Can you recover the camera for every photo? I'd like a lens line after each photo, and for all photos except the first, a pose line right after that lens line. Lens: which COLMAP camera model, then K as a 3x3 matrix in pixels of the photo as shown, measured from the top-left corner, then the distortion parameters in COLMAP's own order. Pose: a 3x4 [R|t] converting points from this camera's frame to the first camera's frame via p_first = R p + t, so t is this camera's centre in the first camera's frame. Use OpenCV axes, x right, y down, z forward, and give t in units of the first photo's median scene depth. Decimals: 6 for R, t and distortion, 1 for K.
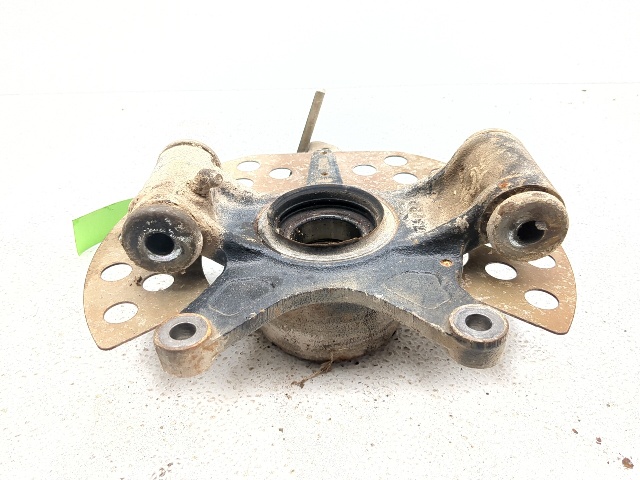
lens RADIAL K [[586.2, 0, 320.0], [0, 586.2, 240.0], [0, 0, 1]] dist [0.010670, -0.147642]
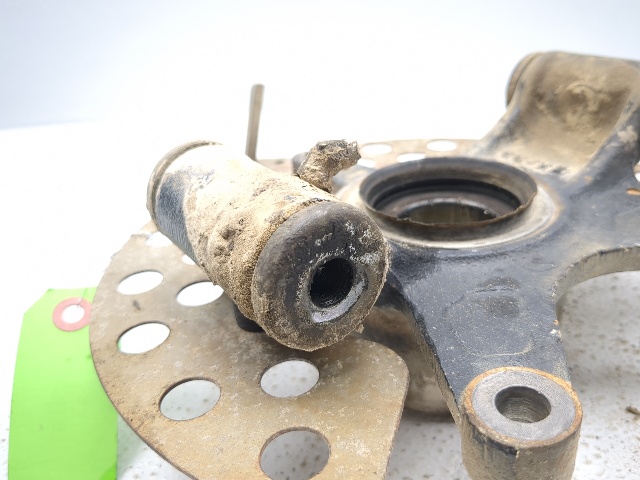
lens RADIAL K [[586.2, 0, 320.0], [0, 586.2, 240.0], [0, 0, 1]] dist [0.010670, -0.147642]
pose [[0.853886, -0.295632, 0.428346, -0.477394], [0.351602, 0.934476, -0.055954, -0.002877], [-0.383737, 0.198385, 0.901881, 0.529395]]
